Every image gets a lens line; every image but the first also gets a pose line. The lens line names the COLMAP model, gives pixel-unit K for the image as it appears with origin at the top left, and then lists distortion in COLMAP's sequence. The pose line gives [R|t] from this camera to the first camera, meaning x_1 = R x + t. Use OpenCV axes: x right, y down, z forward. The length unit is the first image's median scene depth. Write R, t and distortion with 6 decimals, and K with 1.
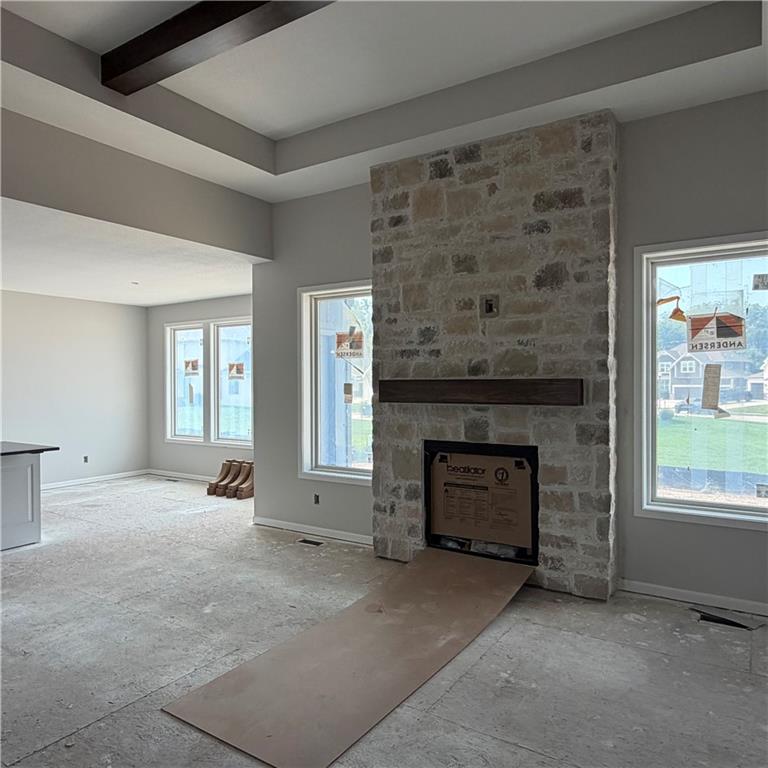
lens RADIAL K [[577.4, 0, 388.0], [0, 577.4, 384.8], [0, 0, 1]] dist [-0.000360, -0.000399]
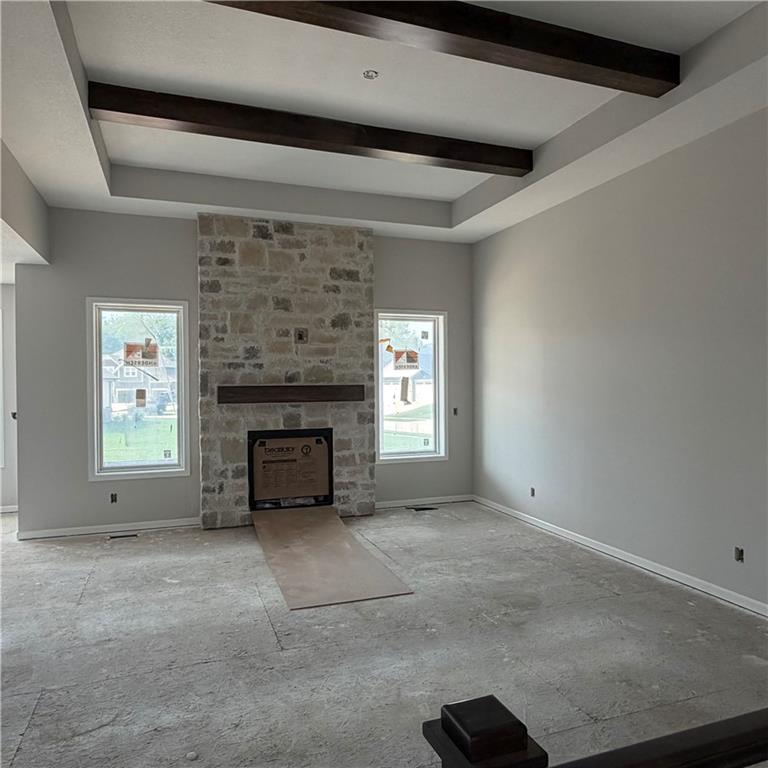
lens RADIAL K [[577.4, 0, 384.5], [0, 577.4, 382.2], [0, 0, 1]] dist [-0.000360, -0.000399]
pose [[0.598055, 0.000712, 0.801455, -0.860380], [0.008136, 0.999943, -0.006959, -0.005267], [-0.801414, 0.010683, 0.598015, -0.050412]]
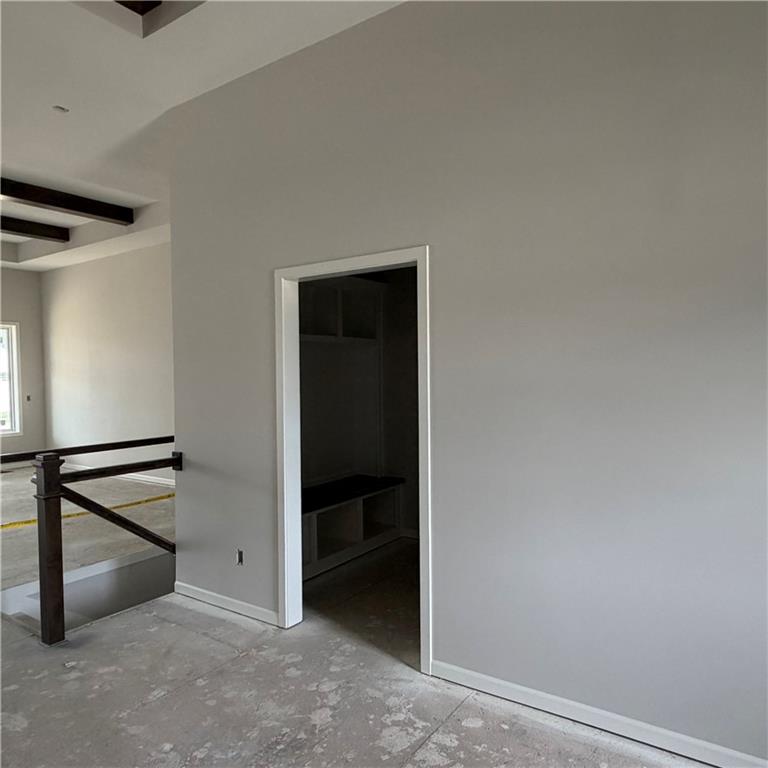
lens RADIAL K [[577.4, 0, 382.0], [0, 577.4, 385.4], [0, 0, 1]] dist [-0.000360, -0.000399]
pose [[0.038824, -0.022888, 0.998984, -1.532390], [0.021963, 0.999516, 0.022047, 0.001399], [-0.999005, 0.021085, 0.039308, -0.636380]]
